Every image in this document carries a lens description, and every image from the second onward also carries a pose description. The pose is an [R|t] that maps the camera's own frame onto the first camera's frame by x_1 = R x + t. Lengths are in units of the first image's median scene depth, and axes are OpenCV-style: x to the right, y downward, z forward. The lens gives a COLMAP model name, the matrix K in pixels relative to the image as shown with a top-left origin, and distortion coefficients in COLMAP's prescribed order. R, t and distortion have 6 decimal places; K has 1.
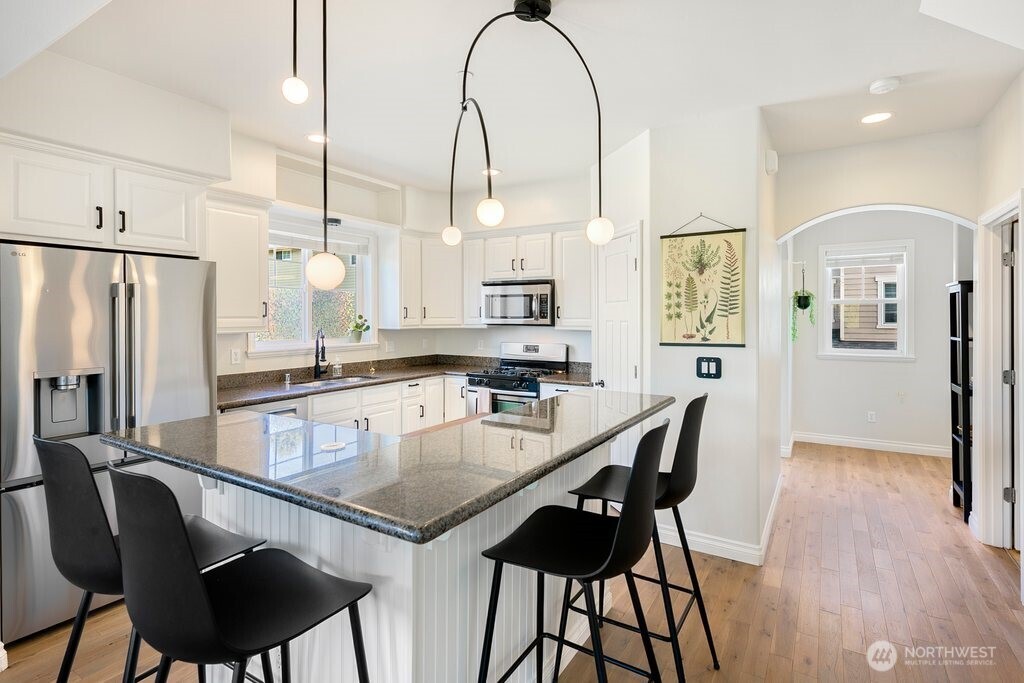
lens RADIAL K [[504.5, 0, 483.6], [0, 504.5, 319.1], [0, 0, 1]] dist [0.006465, -0.001660]
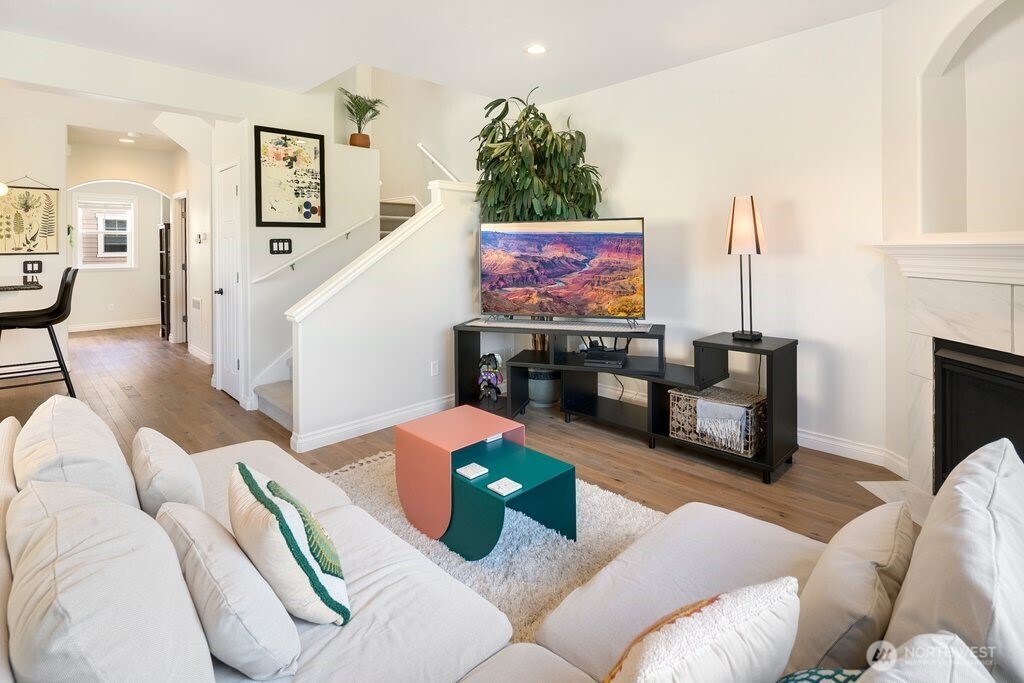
lens RADIAL K [[504.5, 0, 533.7], [0, 504.5, 246.9], [0, 0, 1]] dist [0.006465, -0.001660]
pose [[0.180737, 0.004113, 0.983523, -0.918424], [0.009712, 0.999935, -0.005967, 0.054238], [-0.983484, 0.010630, 0.180685, -0.958938]]
